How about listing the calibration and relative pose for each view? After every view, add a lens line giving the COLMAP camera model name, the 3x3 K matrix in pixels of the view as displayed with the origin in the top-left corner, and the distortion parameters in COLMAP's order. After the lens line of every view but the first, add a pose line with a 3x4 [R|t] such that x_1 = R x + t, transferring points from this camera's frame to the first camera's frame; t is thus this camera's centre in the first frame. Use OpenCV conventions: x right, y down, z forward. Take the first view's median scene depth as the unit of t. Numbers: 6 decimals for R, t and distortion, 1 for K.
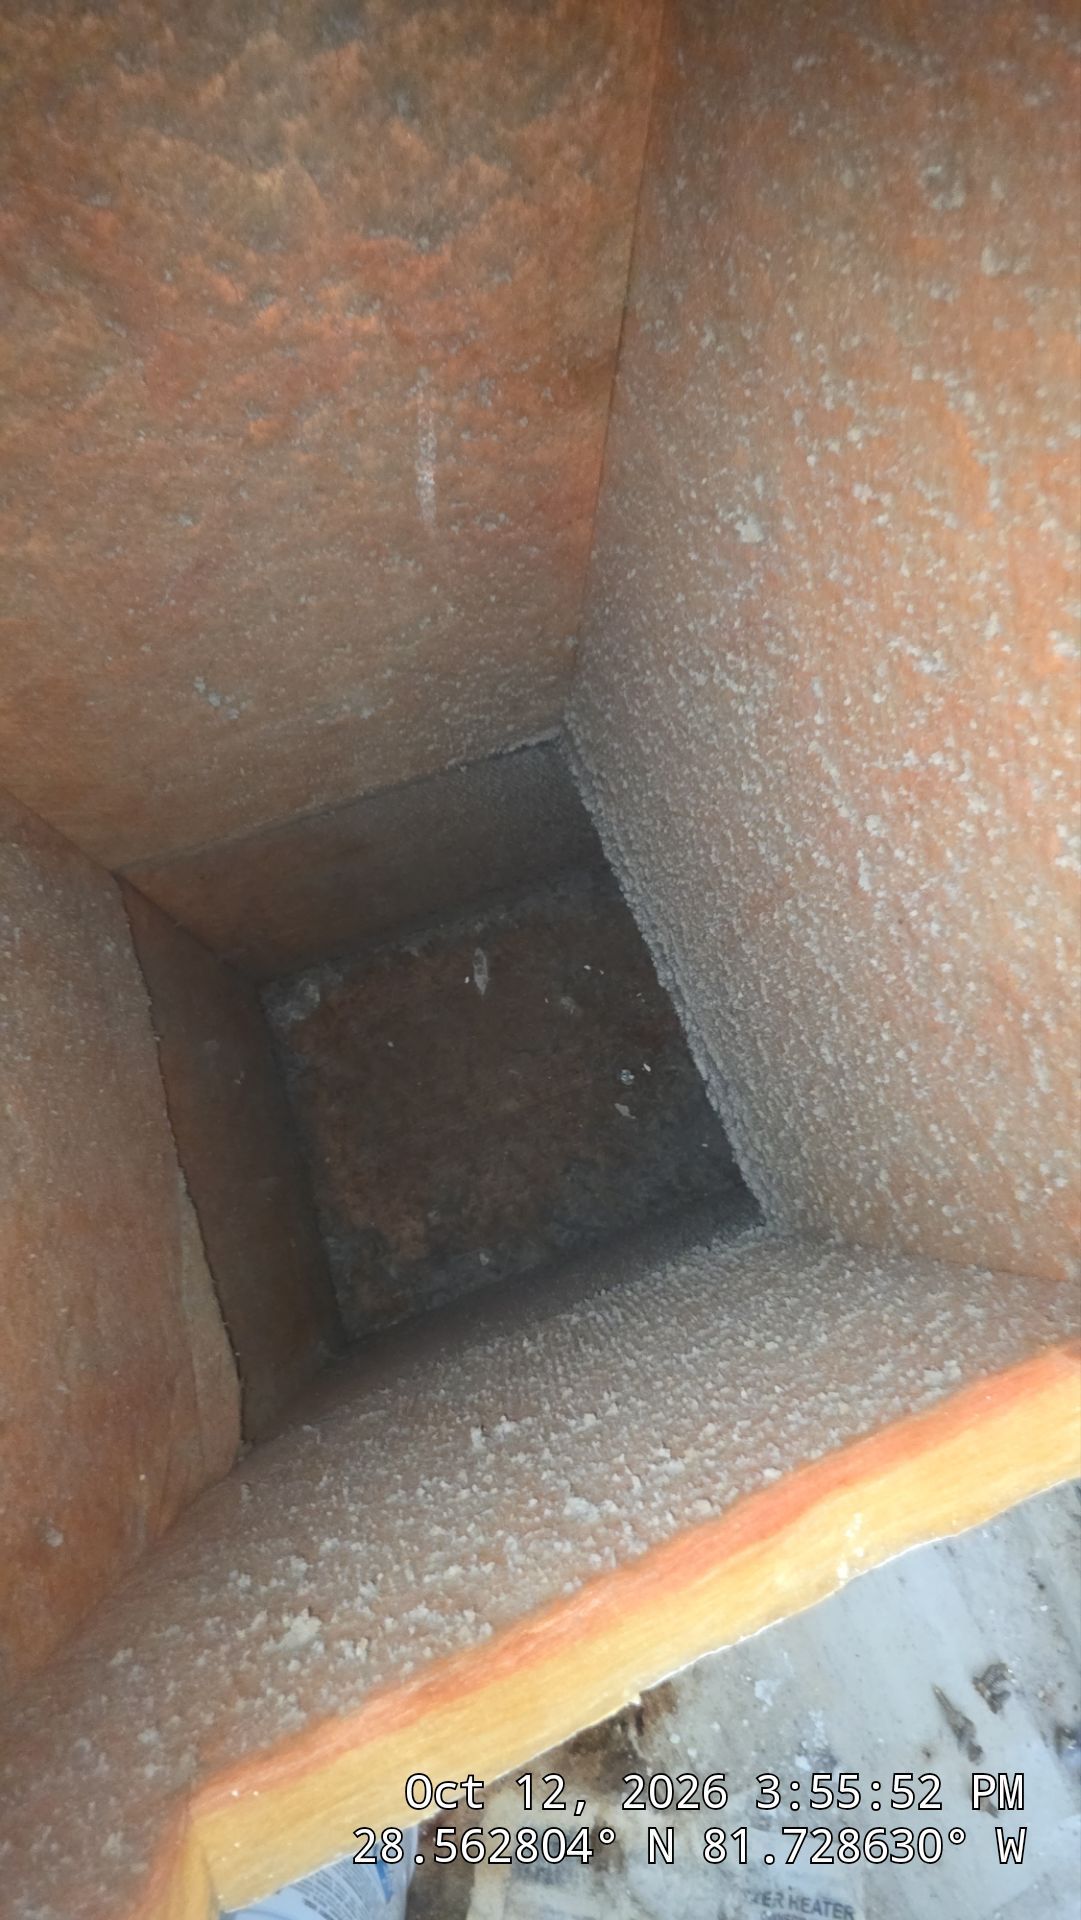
lens RADIAL K [[775.3, 0, 540.5], [0, 775.3, 960.0], [0, 0, 1]] dist [0.026665, -0.012534]
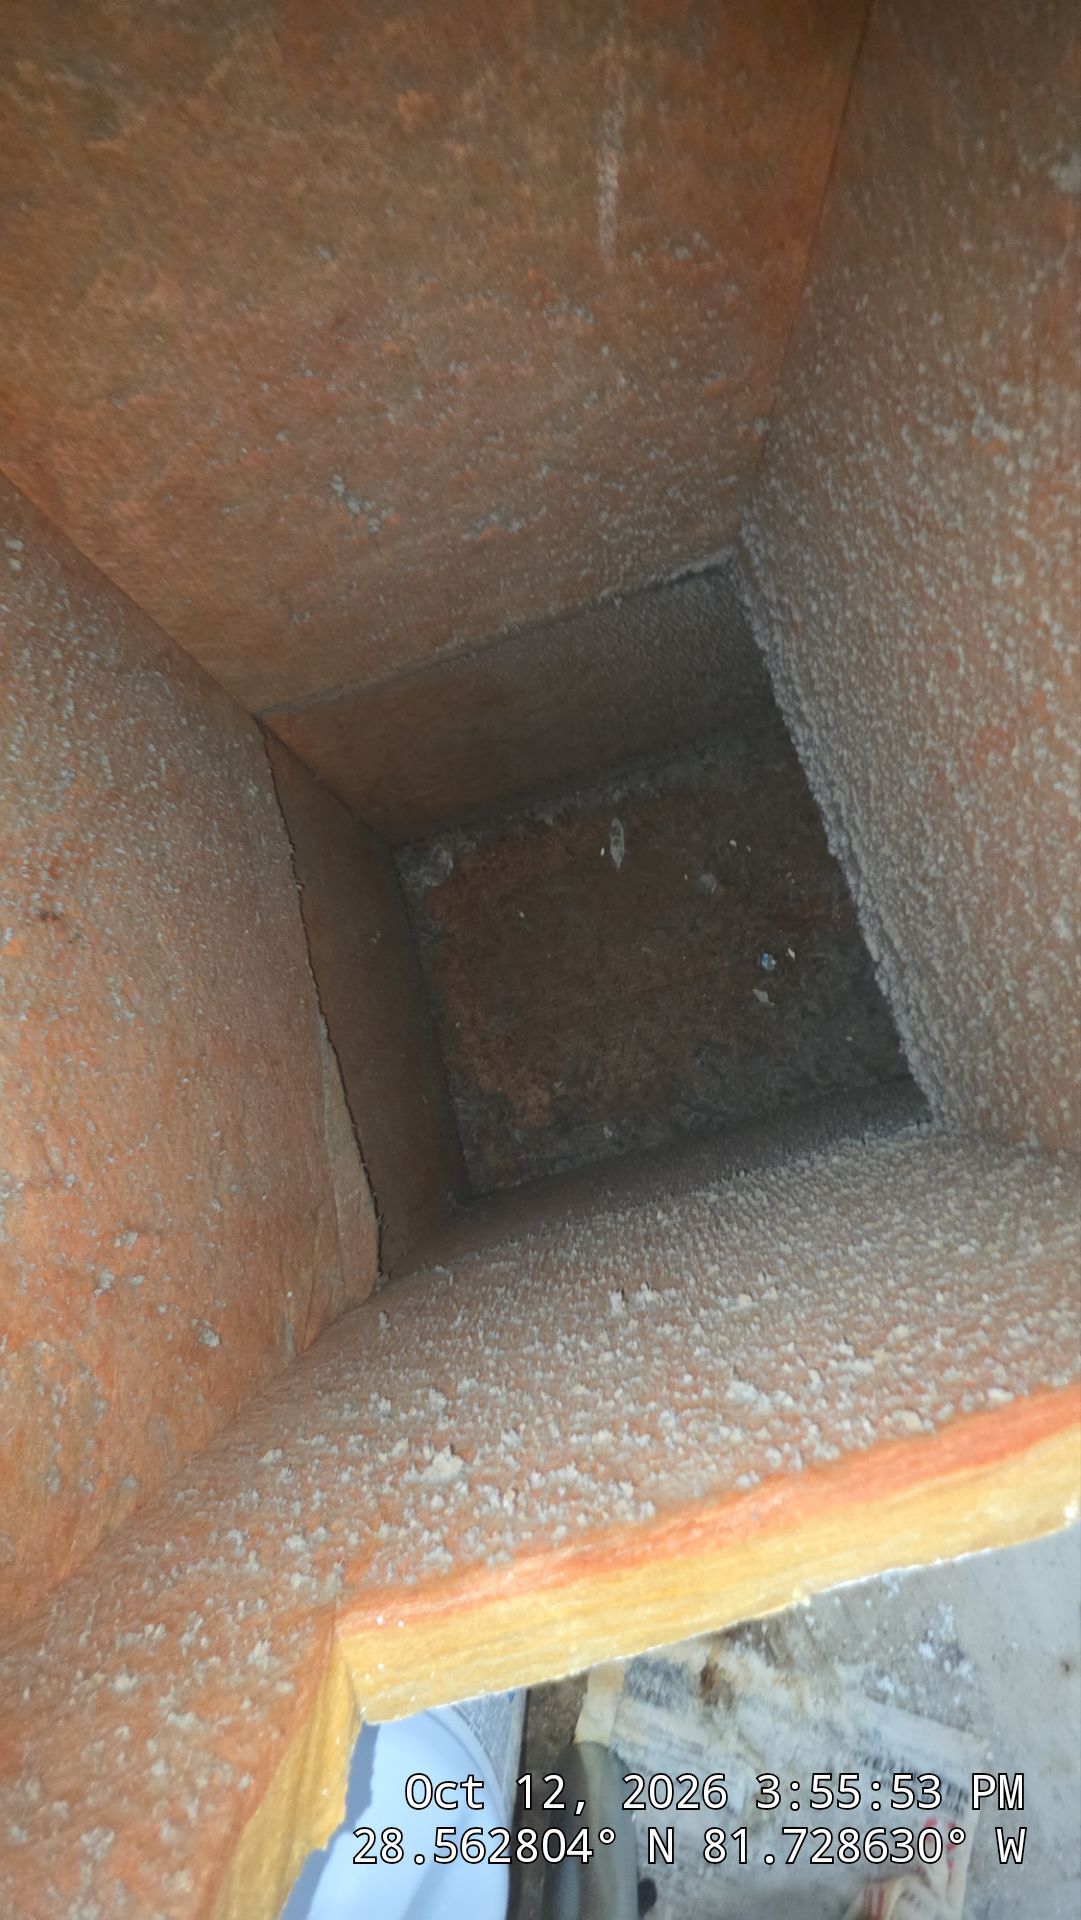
lens RADIAL K [[775.3, 0, 540.5], [0, 775.3, 960.0], [0, 0, 1]] dist [0.026665, -0.012534]
pose [[0.986756, 0.058650, -0.151240, -0.044724], [-0.036422, 0.988649, 0.145759, 0.052534], [0.158072, -0.138320, 0.977692, 0.094238]]
